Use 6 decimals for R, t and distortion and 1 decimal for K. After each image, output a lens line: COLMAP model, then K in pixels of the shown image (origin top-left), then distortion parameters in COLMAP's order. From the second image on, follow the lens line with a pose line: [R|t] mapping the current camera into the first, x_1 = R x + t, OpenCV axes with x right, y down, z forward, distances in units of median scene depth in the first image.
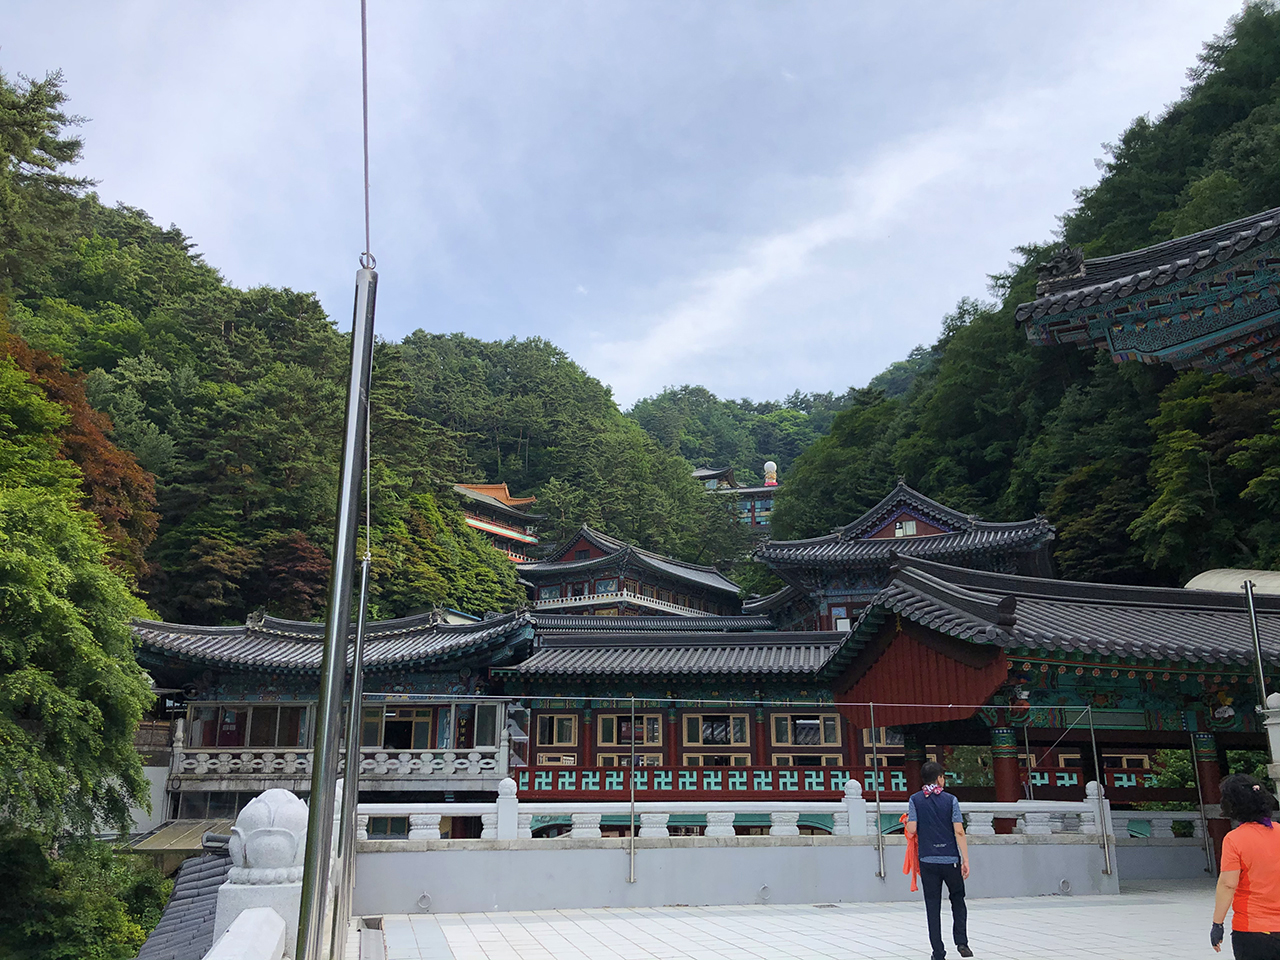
lens RADIAL K [[1069.1, 0, 640.0], [0, 1069.1, 480.0], [0, 0, 1]] dist [0.035461, 0.006563]
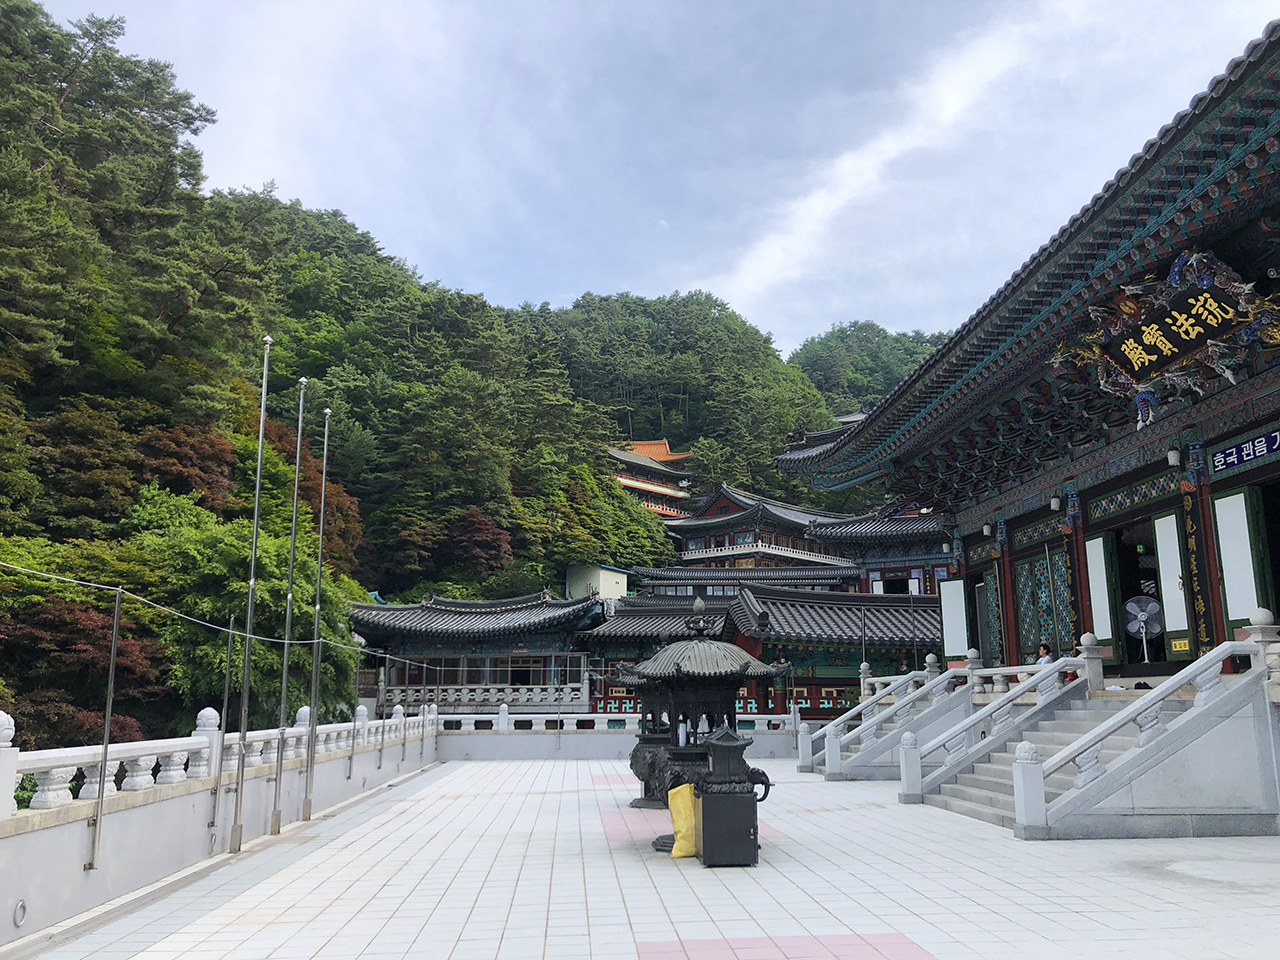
lens RADIAL K [[1054.9, 0, 640.0], [0, 1054.9, 480.0], [0, 0, 1]] dist [0.150745, -0.001589]
pose [[0.984214, -0.037131, -0.173041, 0.067107], [0.047606, 0.997251, 0.056782, -0.036475], [0.170457, -0.064124, 0.983276, -0.134485]]
